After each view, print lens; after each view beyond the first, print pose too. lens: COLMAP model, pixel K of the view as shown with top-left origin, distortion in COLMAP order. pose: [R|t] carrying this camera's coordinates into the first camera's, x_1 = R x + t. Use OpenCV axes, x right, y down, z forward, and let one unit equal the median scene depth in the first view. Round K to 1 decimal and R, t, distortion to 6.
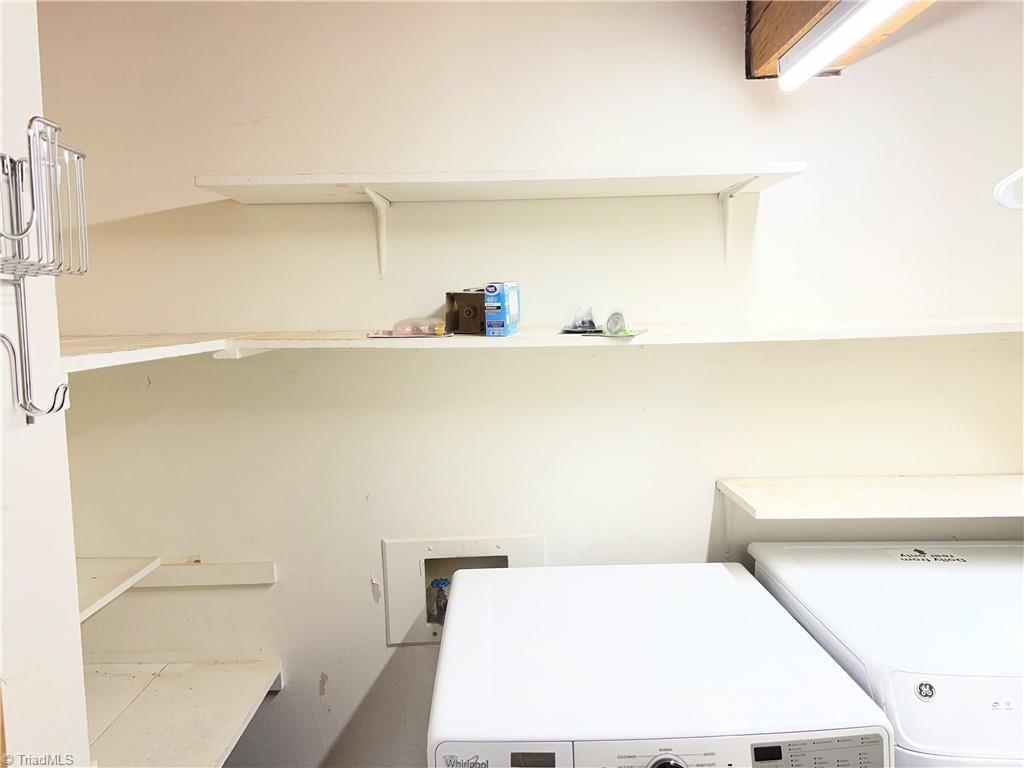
lens RADIAL K [[761.1, 0, 518.4], [0, 761.1, 386.3], [0, 0, 1]] dist [0.069632, -0.085136]
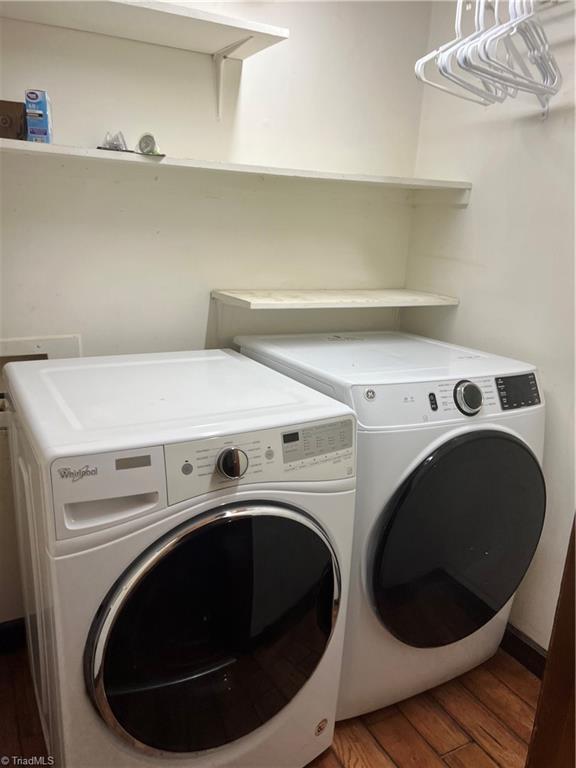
lens RADIAL K [[570.8, 0, 288.0], [0, 570.8, 384.0], [0, 0, 1]] dist [0.069632, -0.085136]
pose [[0.880045, -0.072557, 0.469315, -0.131543], [-0.015378, 0.983387, 0.180870, 0.120588], [-0.474642, -0.166390, 0.864309, 0.046587]]
